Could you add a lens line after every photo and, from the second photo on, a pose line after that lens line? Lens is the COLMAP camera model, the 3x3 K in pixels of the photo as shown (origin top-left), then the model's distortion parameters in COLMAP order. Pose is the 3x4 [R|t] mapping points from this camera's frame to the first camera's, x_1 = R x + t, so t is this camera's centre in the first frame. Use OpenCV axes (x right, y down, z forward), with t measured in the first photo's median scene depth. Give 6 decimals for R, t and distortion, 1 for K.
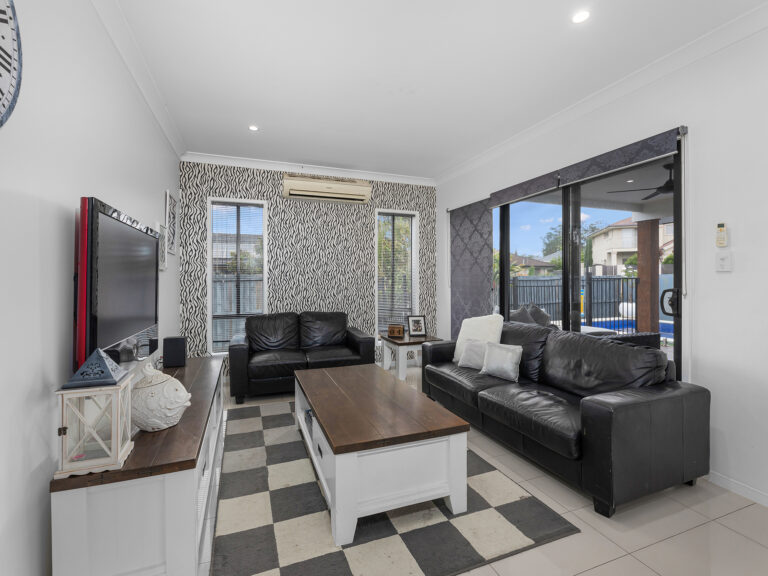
lens RADIAL K [[349.4, 0, 381.5], [0, 349.4, 283.7], [0, 0, 1]] dist [-0.000075, -0.000004]
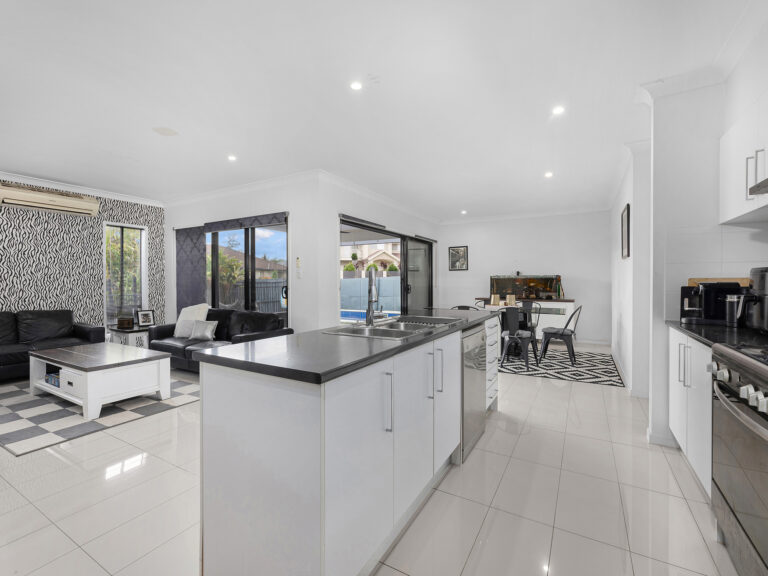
lens RADIAL K [[349.4, 0, 381.5], [0, 349.4, 283.7], [0, 0, 1]] dist [-0.000075, -0.000004]
pose [[0.781246, -0.003210, 0.624214, -0.021742], [0.007977, 0.999956, -0.004841, 0.009388], [-0.624172, 0.008761, 0.781238, -0.532667]]
